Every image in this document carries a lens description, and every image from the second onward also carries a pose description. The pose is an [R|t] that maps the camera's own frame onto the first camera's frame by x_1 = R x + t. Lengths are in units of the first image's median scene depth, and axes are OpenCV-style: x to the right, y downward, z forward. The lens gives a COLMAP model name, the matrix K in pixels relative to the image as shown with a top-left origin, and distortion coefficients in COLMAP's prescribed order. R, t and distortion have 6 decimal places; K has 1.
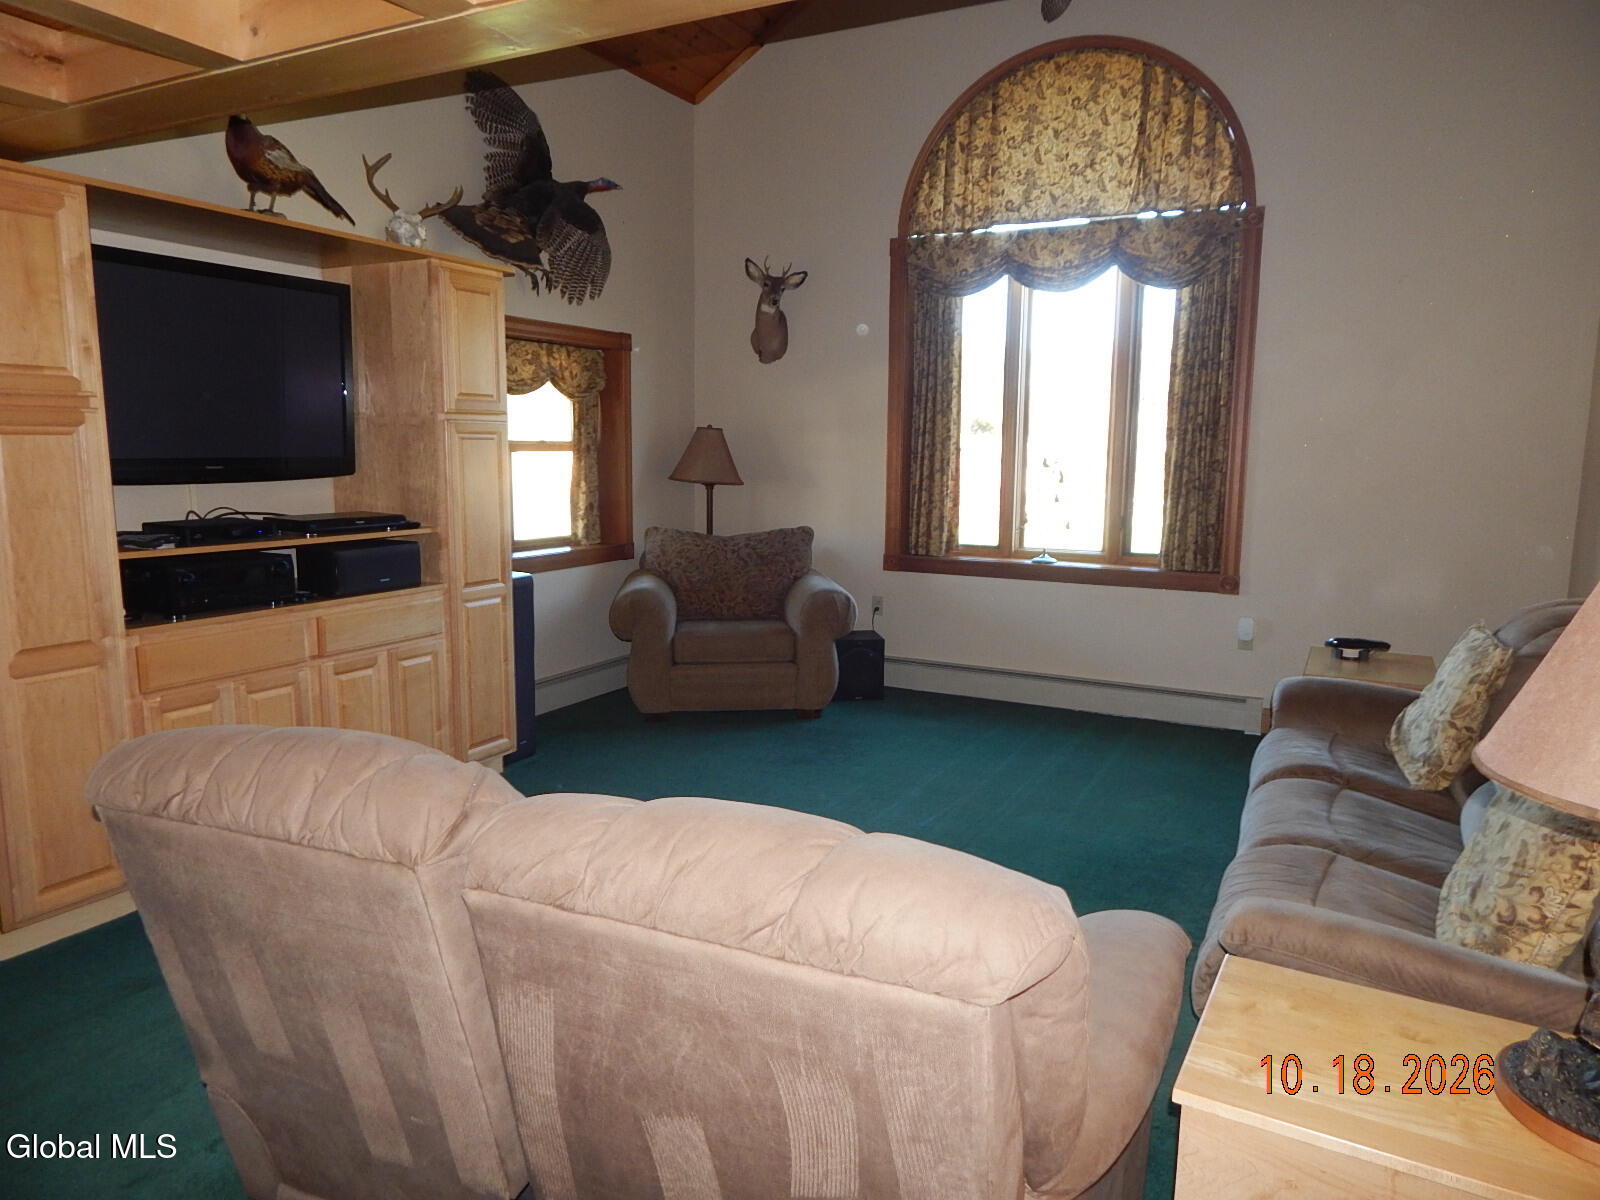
lens RADIAL K [[1040.9, 0, 800.0], [0, 1040.9, 600.0], [0, 0, 1]] dist [-0.002729, -0.007140]
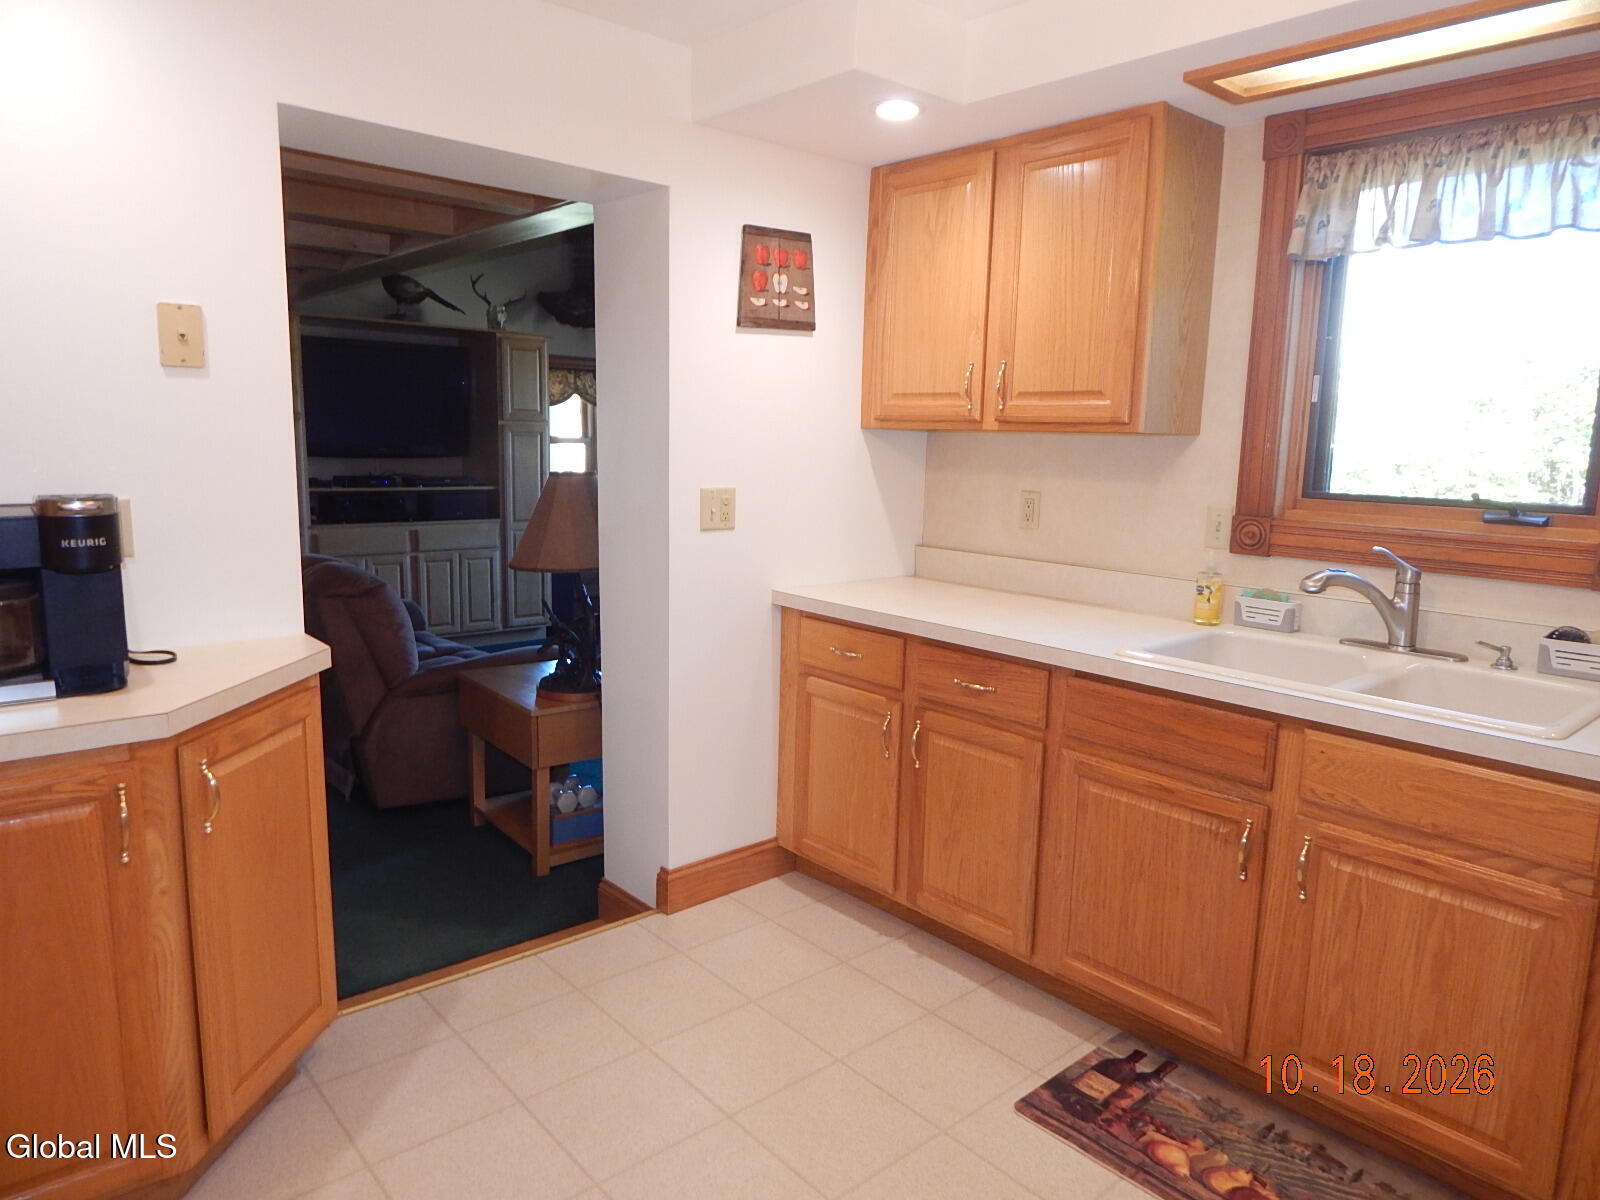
lens RADIAL K [[1040.9, 0, 800.0], [0, 1040.9, 600.0], [0, 0, 1]] dist [-0.002729, -0.007140]
pose [[0.929856, 0.069072, -0.361382, 0.587079], [-0.067115, 0.997583, 0.017980, 0.042279], [0.361750, 0.007535, 0.932245, -0.338323]]
